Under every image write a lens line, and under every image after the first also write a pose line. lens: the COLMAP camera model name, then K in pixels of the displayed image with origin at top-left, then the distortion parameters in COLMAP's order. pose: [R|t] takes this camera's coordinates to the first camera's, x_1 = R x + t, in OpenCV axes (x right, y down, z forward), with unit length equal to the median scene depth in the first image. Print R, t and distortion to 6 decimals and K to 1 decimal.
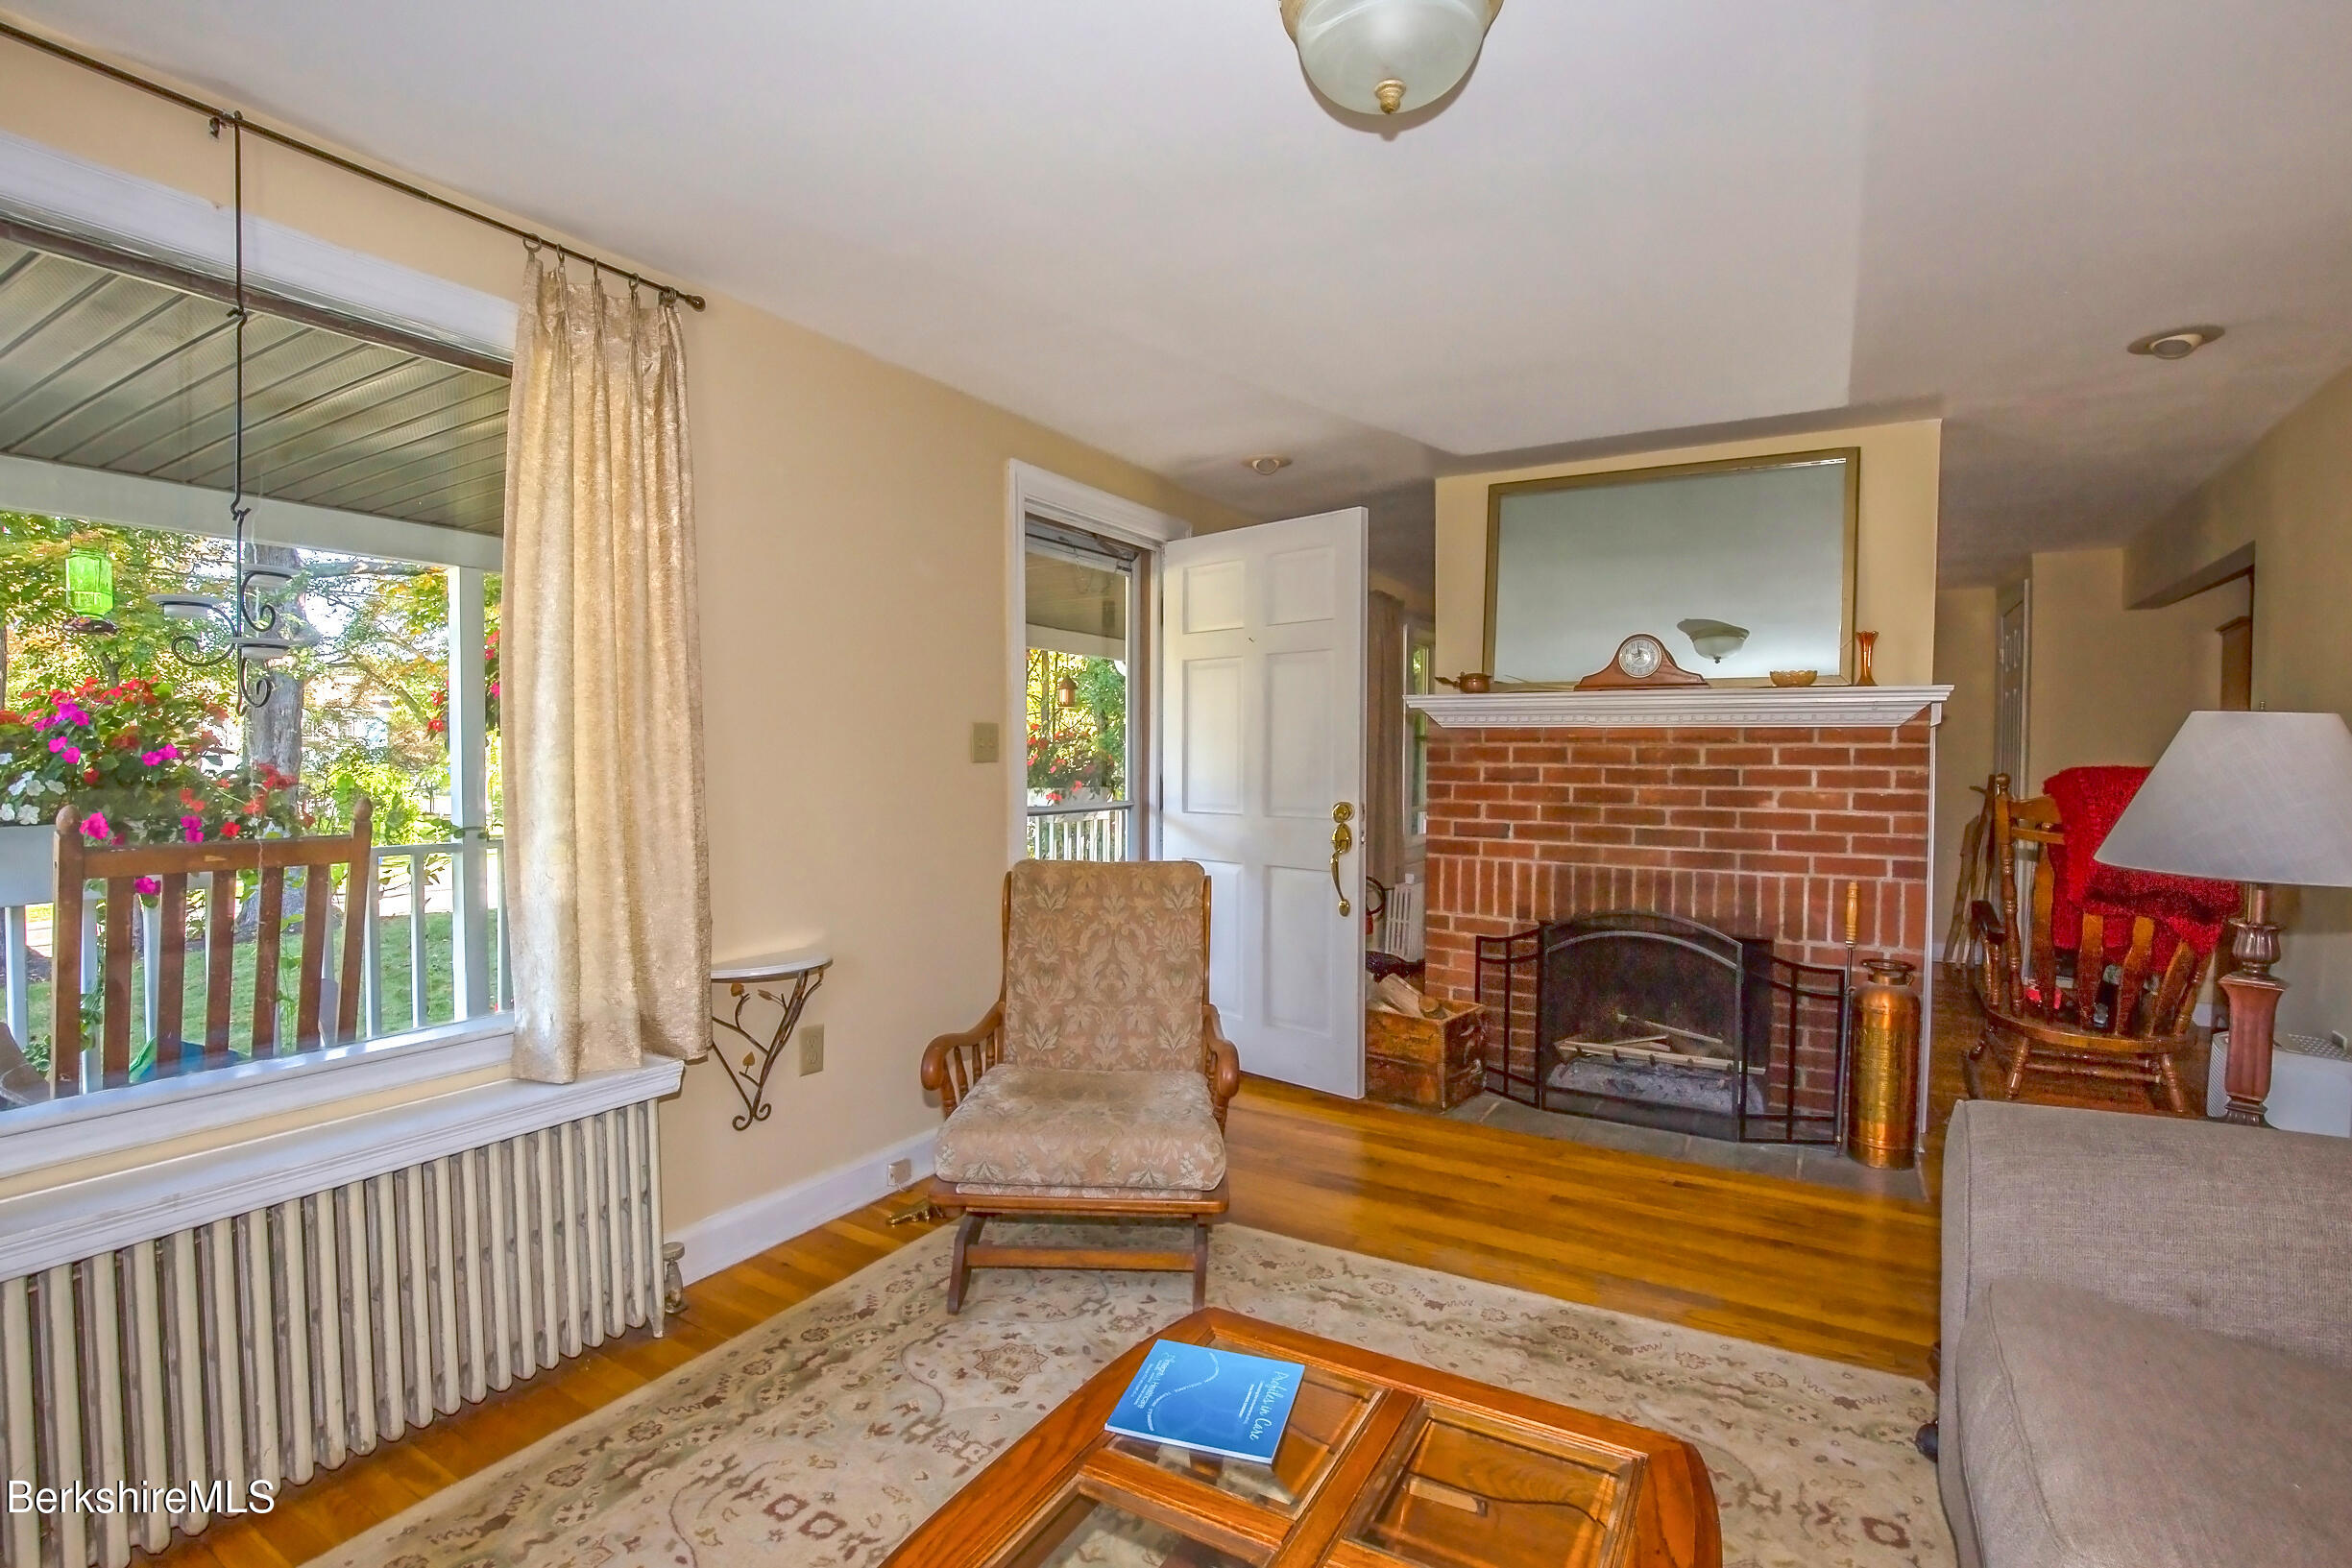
lens RADIAL K [[1072.7, 0, 1176.0], [0, 1072.7, 784.0], [0, 0, 1]] dist [-0.002447, -0.013966]
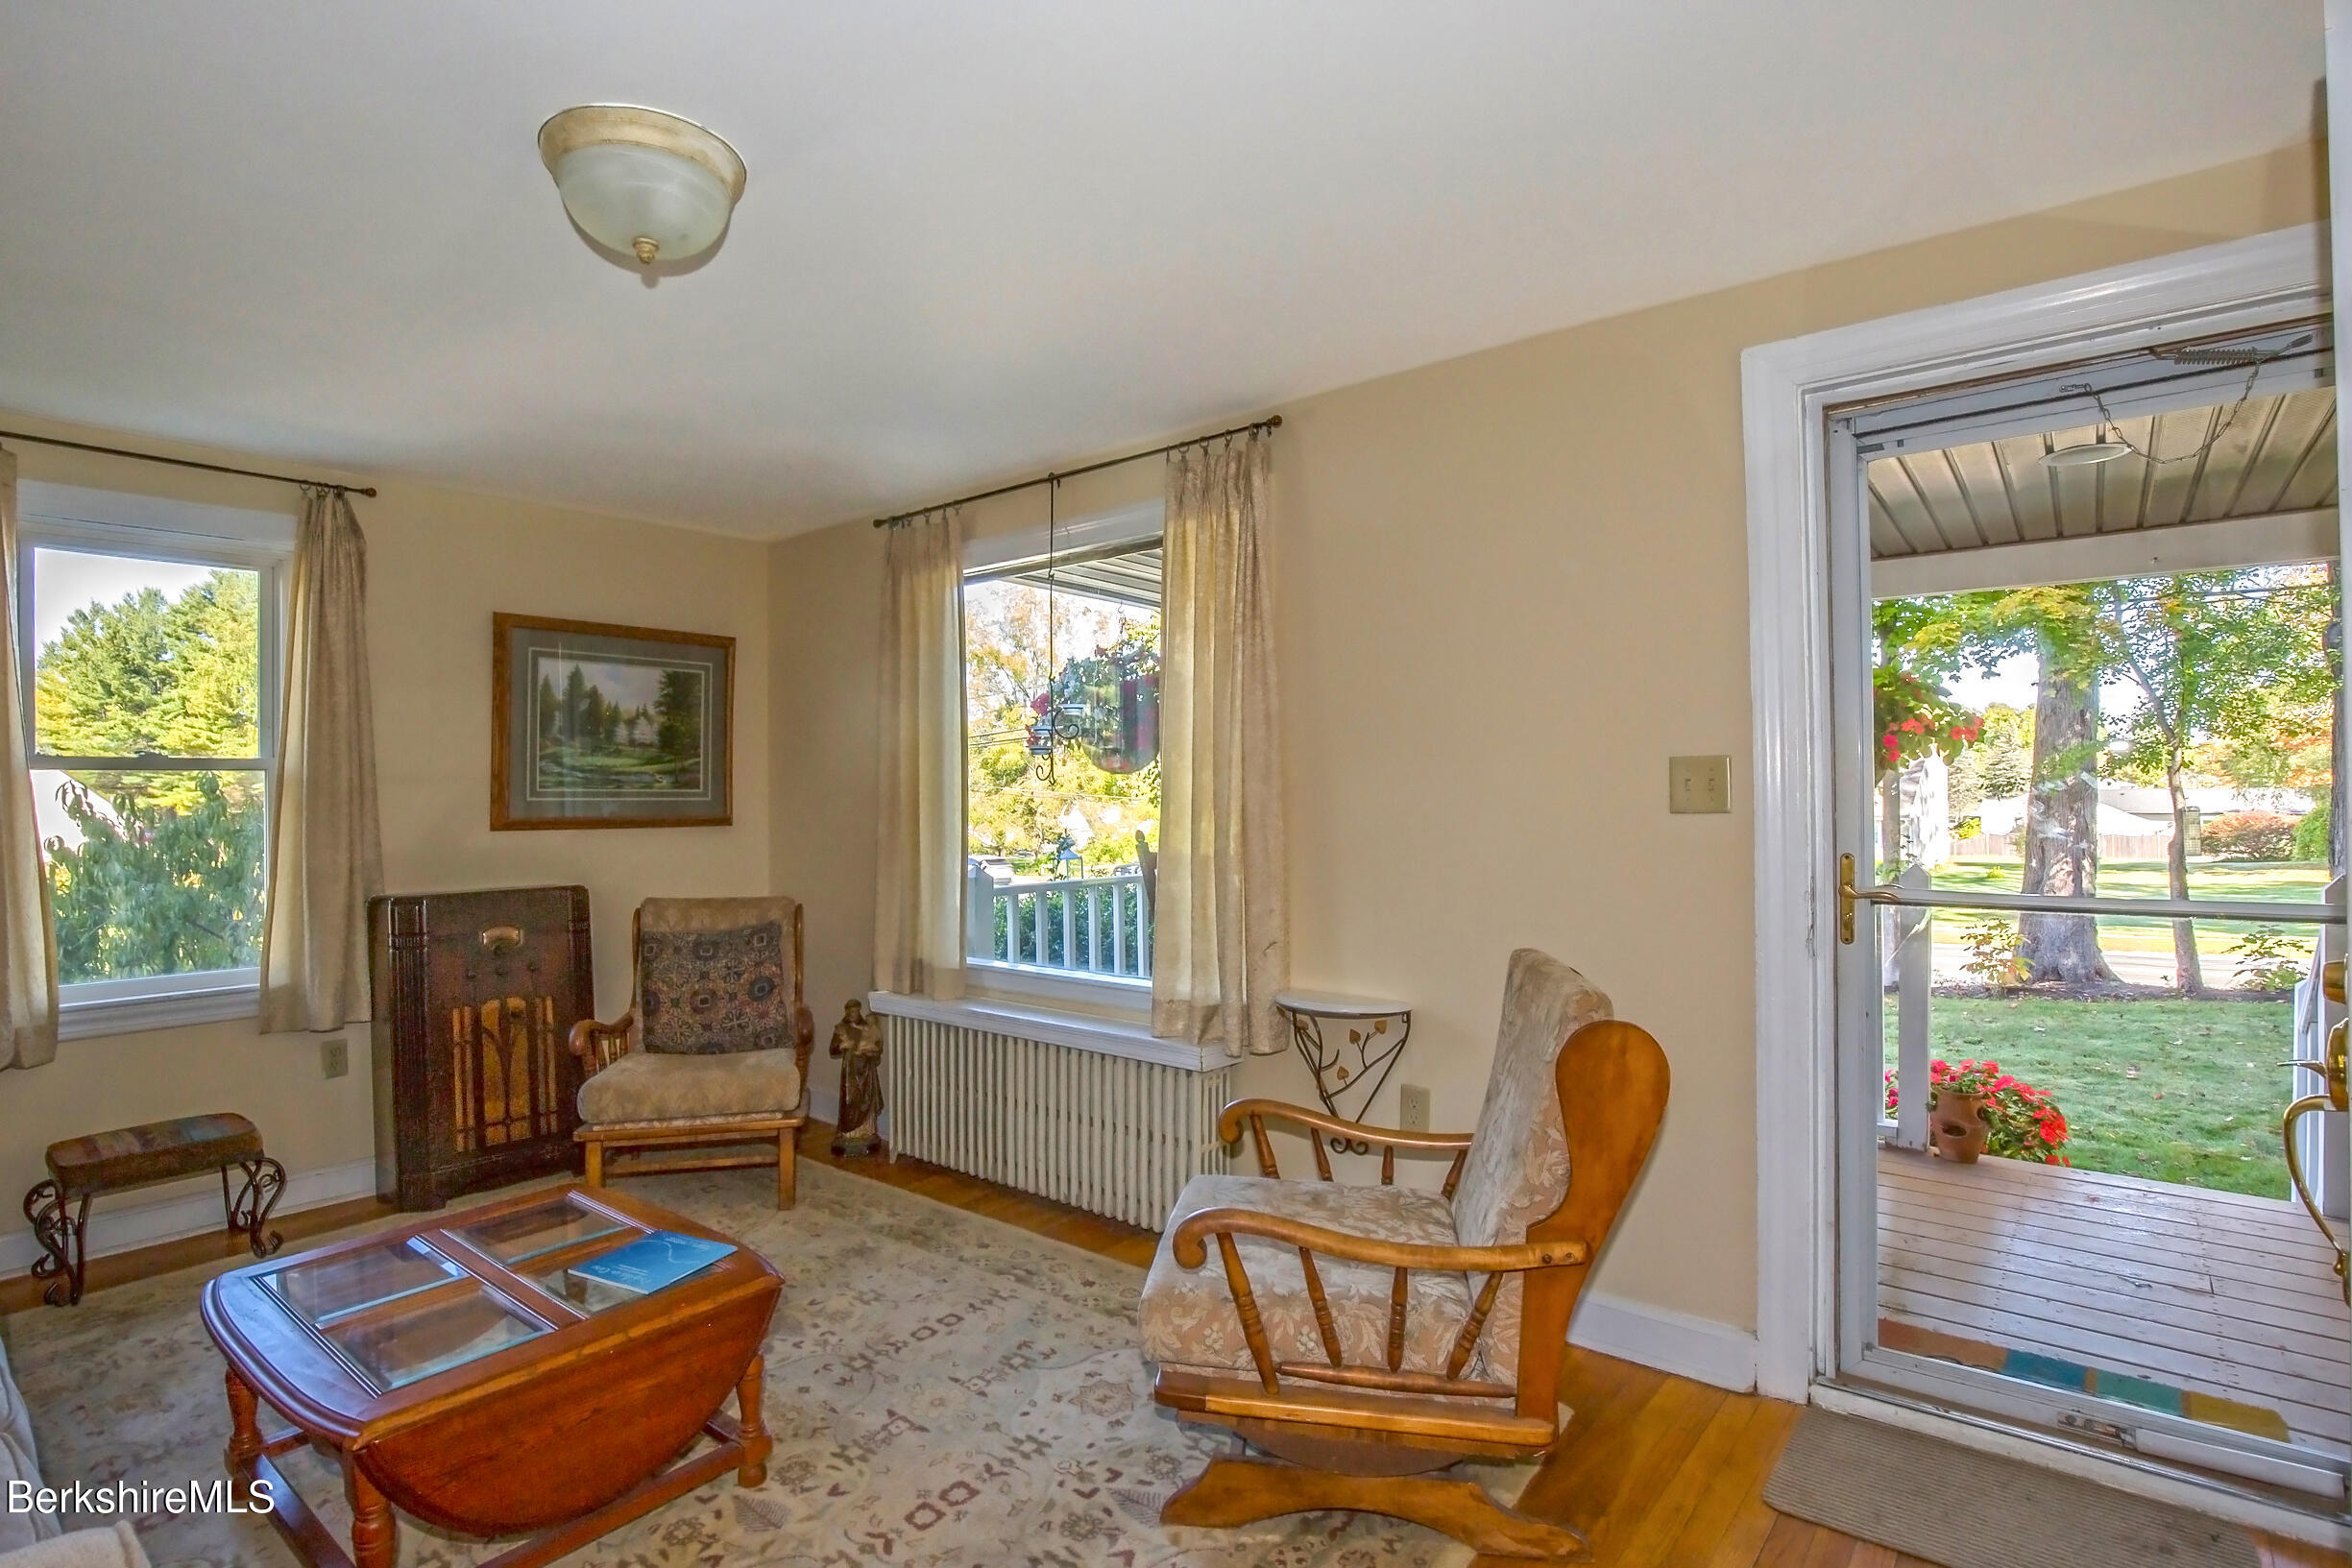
lens RADIAL K [[1159.3, 0, 1176.0], [0, 1159.3, 784.0], [0, 0, 1]] dist [-0.001413, -0.000067]
pose [[-0.132823, -0.013609, -0.991046, 0.733704], [-0.023505, 0.999668, -0.010577, -0.027936], [0.990861, 0.021890, -0.133099, 0.939047]]
